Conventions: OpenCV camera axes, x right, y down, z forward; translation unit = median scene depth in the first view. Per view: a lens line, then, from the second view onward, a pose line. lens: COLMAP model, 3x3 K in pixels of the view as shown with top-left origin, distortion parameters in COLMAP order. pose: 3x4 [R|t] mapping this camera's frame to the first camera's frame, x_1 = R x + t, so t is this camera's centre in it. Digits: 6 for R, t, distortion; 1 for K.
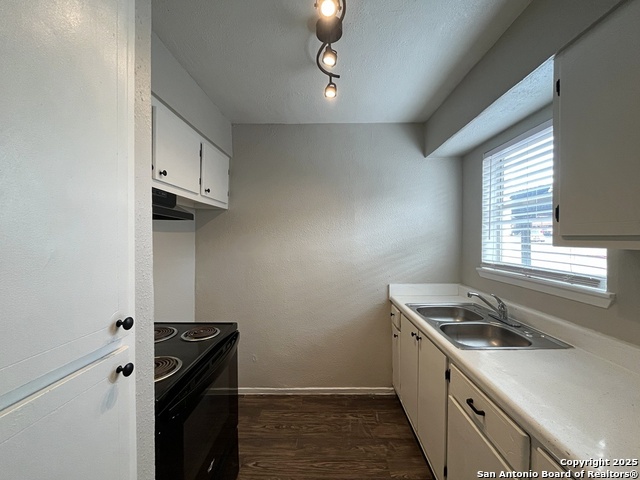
lens RADIAL K [[258.4, 0, 321.8], [0, 258.4, 240.0], [0, 0, 1]] dist [-0.006817, 0.000530]
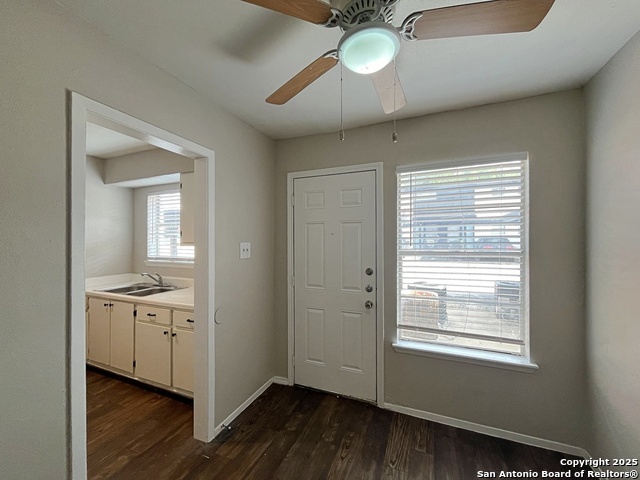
lens RADIAL K [[258.4, 0, 321.7], [0, 258.4, 242.7], [0, 0, 1]] dist [-0.006817, 0.000530]
pose [[0.381909, -0.013202, 0.924106, -0.508264], [0.008229, 0.999907, 0.010884, -0.016428], [-0.924163, 0.003448, 0.381982, -0.704231]]
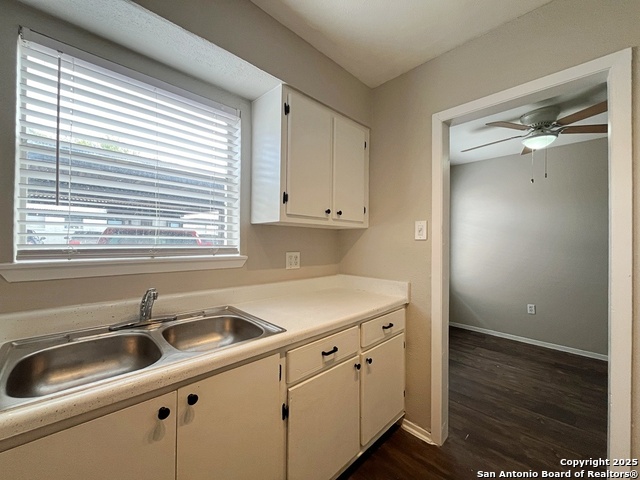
lens RADIAL K [[258.4, 0, 318.0], [0, 258.4, 237.0], [0, 0, 1]] dist [-0.006817, 0.000530]
pose [[-0.696132, -0.025089, 0.717476, -0.121722], [-0.024772, 0.999633, 0.010920, 0.043186], [-0.717487, -0.010172, -0.696498, 0.975374]]
